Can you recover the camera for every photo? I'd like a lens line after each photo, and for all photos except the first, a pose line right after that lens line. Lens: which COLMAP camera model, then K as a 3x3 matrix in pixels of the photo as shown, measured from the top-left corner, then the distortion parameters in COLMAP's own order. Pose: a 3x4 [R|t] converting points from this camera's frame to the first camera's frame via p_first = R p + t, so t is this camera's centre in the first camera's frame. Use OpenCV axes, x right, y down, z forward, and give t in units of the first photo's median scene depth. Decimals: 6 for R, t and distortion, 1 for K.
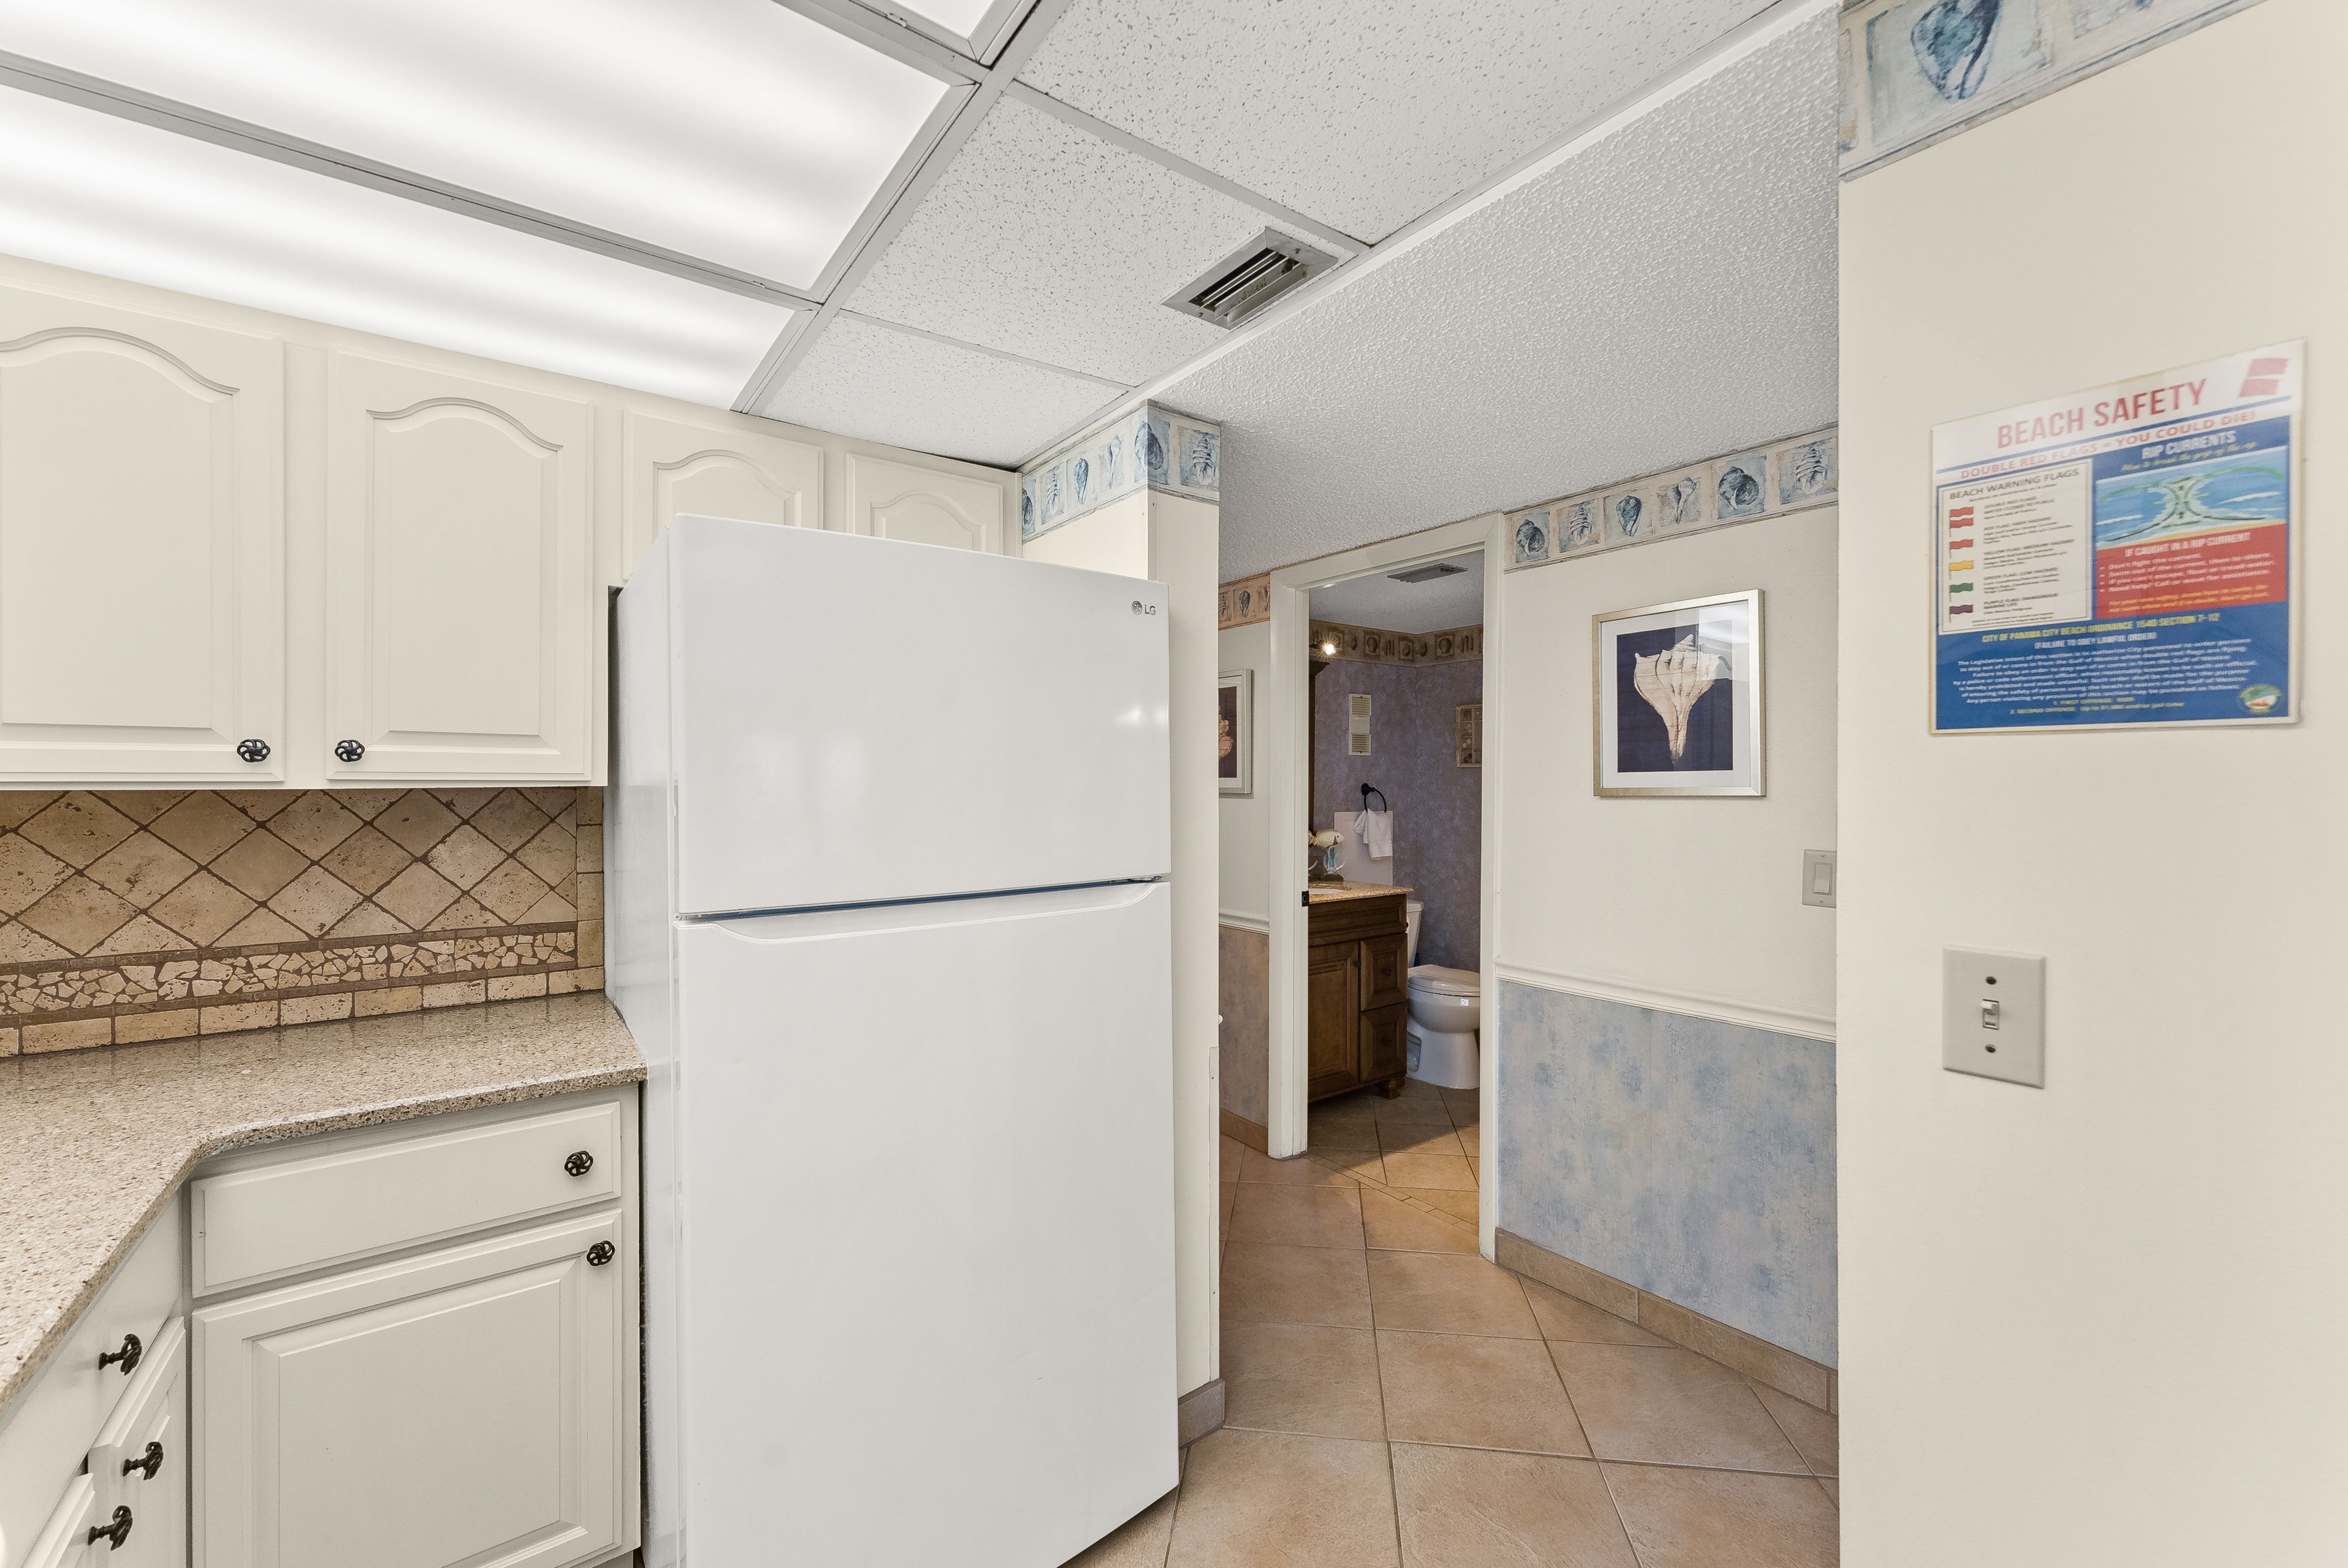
lens RADIAL K [[925.2, 0, 1176.1], [0, 925.2, 776.8], [0, 0, 1]] dist [0.000455, -0.000641]
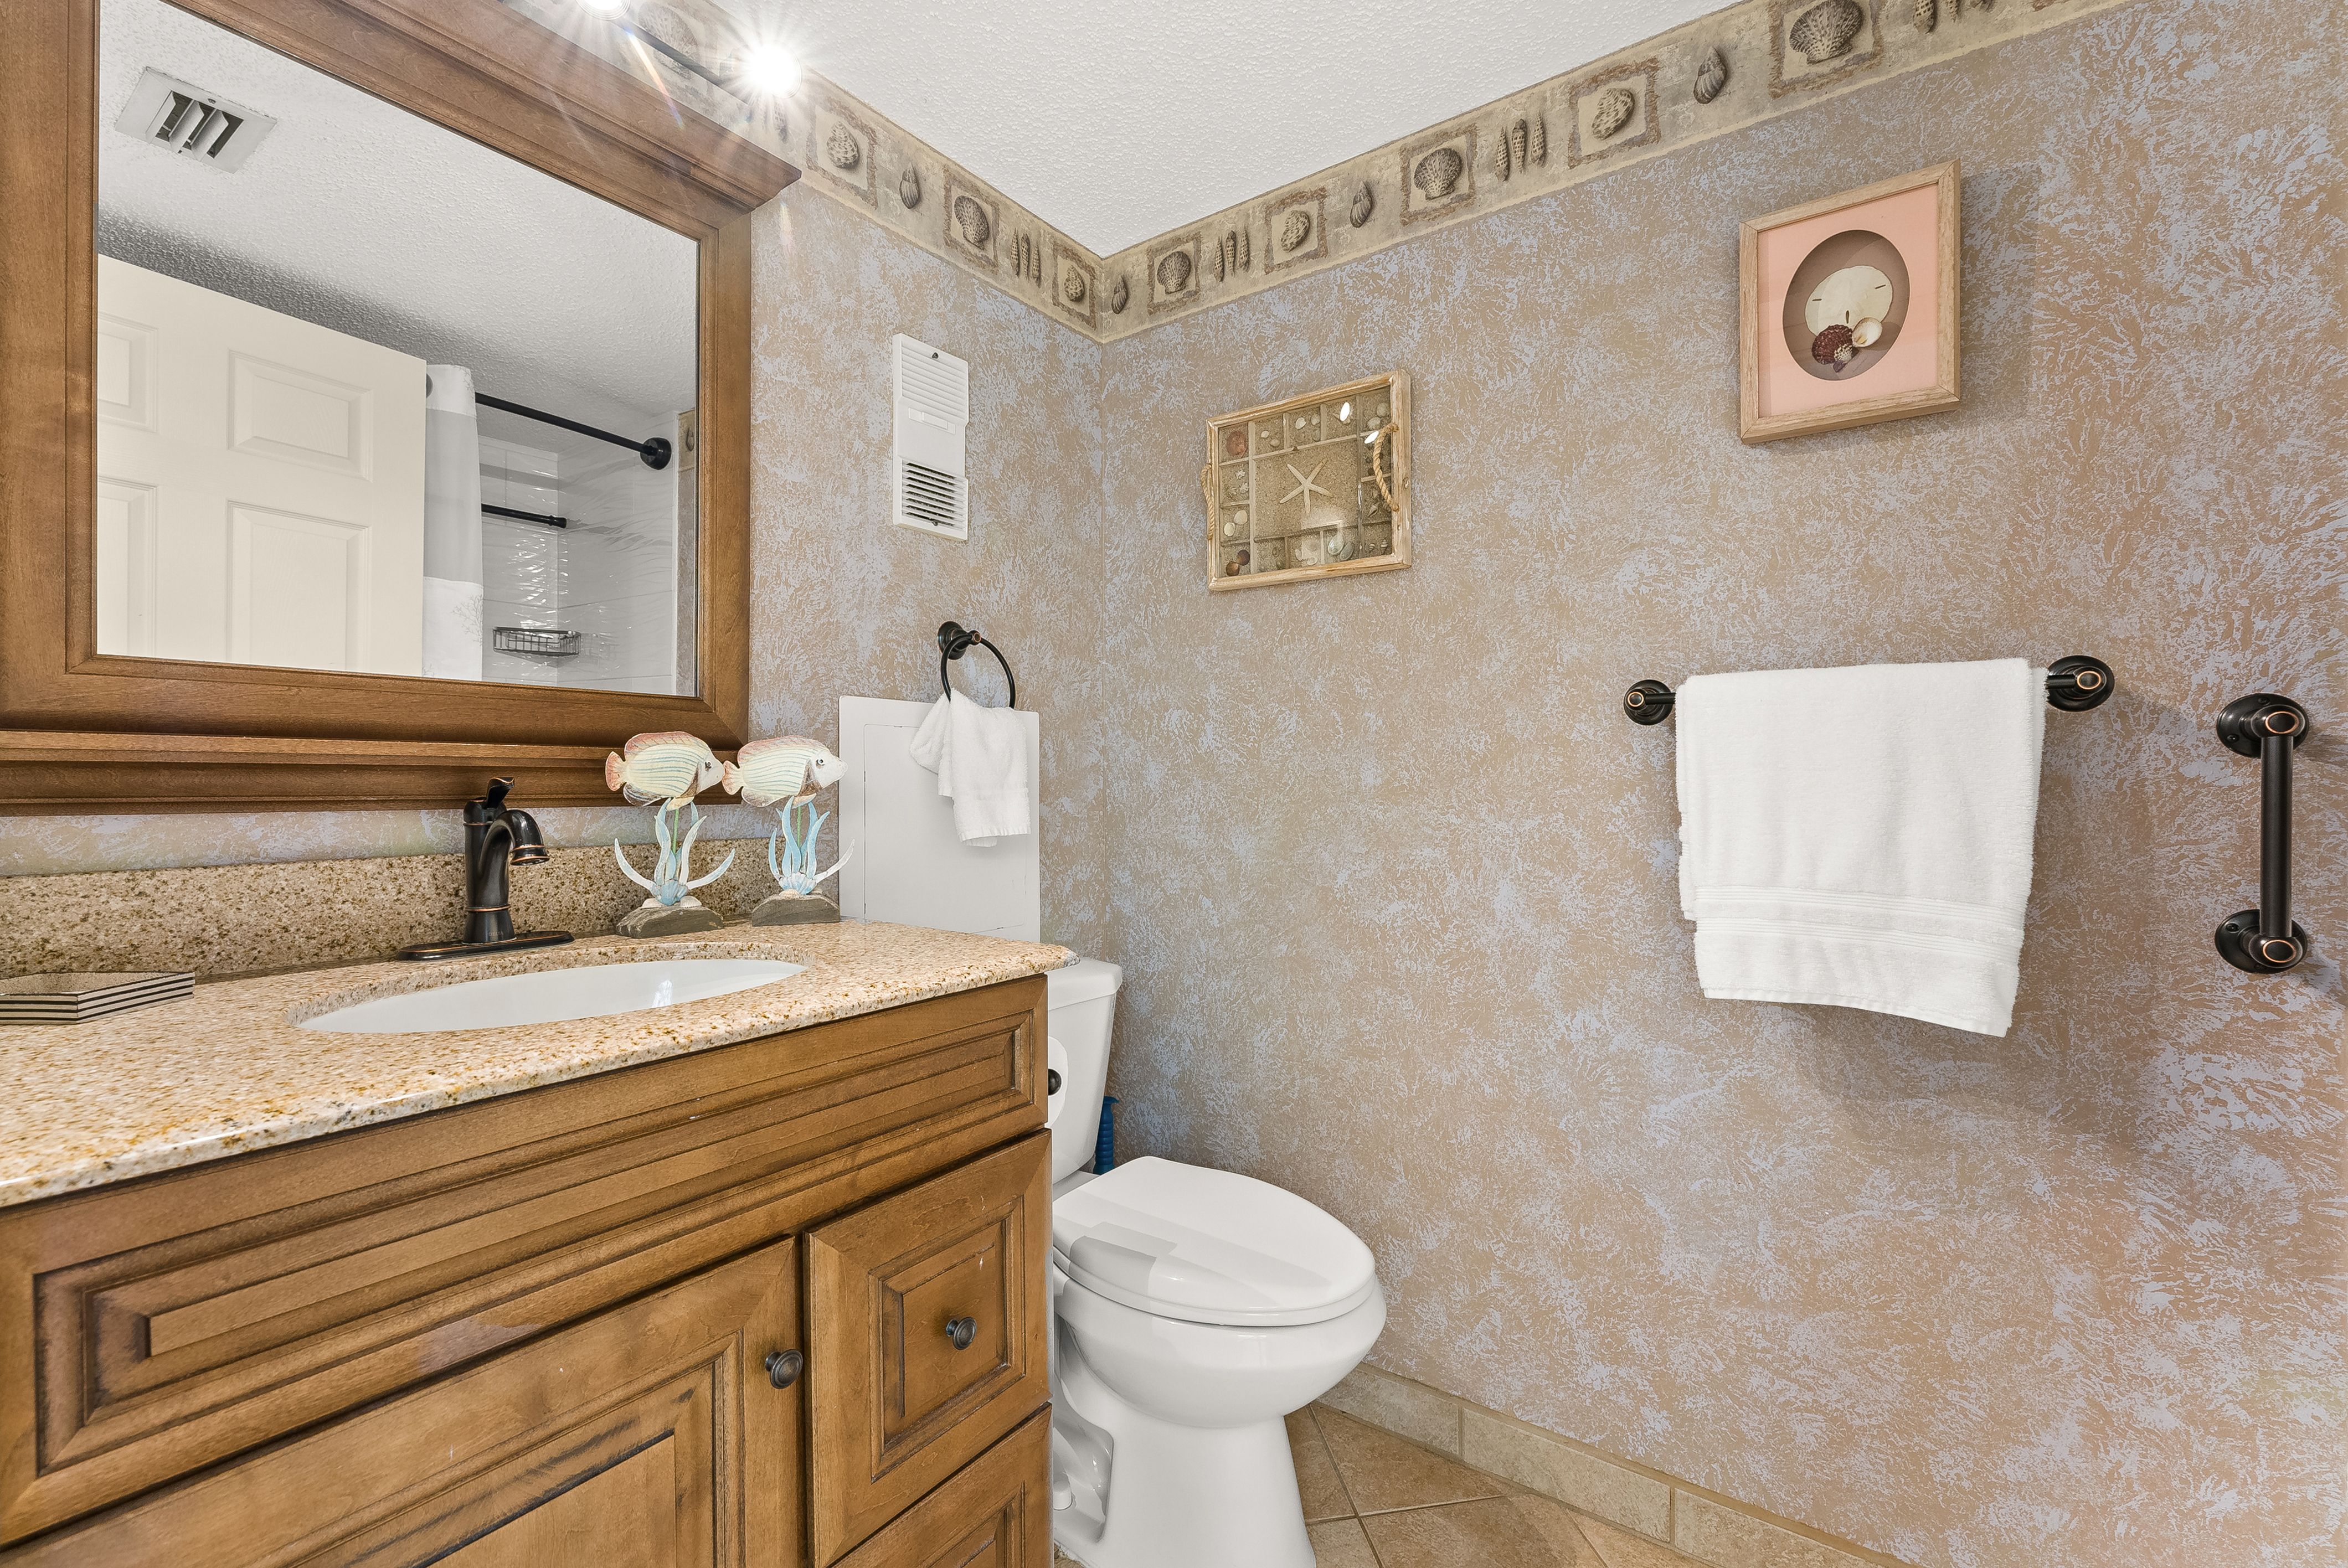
lens RADIAL K [[978.0, 0, 1169.1], [0, 978.0, 786.7], [0, 0, 1]] dist [0.002890, 0.000155]
pose [[0.956216, -0.007279, 0.292572, 0.174776], [0.005363, 0.999959, 0.007350, 0.064573], [-0.292613, -0.005459, 0.956215, 0.634384]]
